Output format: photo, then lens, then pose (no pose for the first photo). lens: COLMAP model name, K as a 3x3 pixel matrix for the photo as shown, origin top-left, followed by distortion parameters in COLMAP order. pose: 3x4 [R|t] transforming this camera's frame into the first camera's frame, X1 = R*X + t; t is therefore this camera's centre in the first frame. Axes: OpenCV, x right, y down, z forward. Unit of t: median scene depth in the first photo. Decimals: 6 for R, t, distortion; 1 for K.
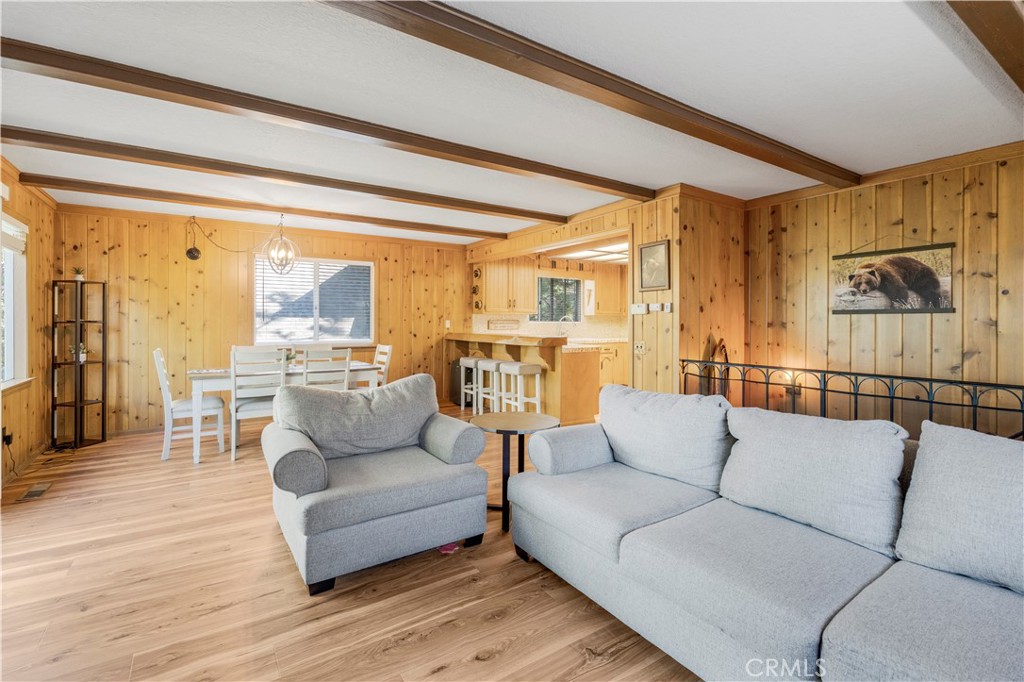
lens RADIAL K [[460.3, 0, 468.5], [0, 460.3, 320.1], [0, 0, 1]] dist [0.001880, 0.000436]
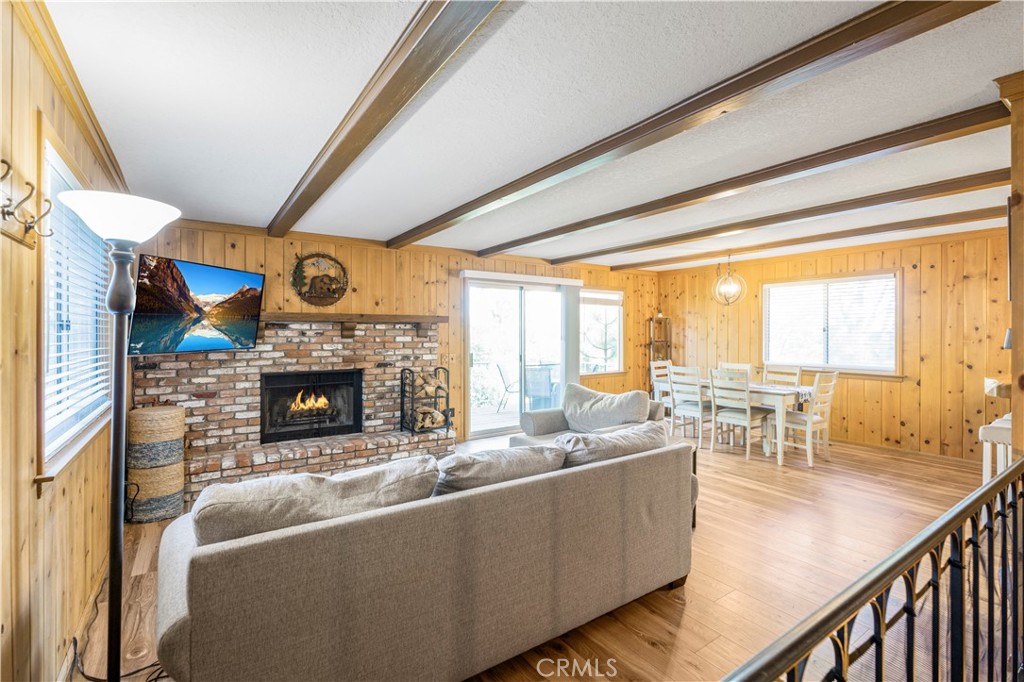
lens RADIAL K [[454.1, 0, 500.0], [0, 454.1, 337.8], [0, 0, 1]] dist [-0.003085, -0.000388]
pose [[0.046233, 0.007451, -0.998903, 0.949911], [0.000550, 0.999972, 0.007484, -0.029188], [0.998931, -0.000895, 0.046227, 0.434711]]
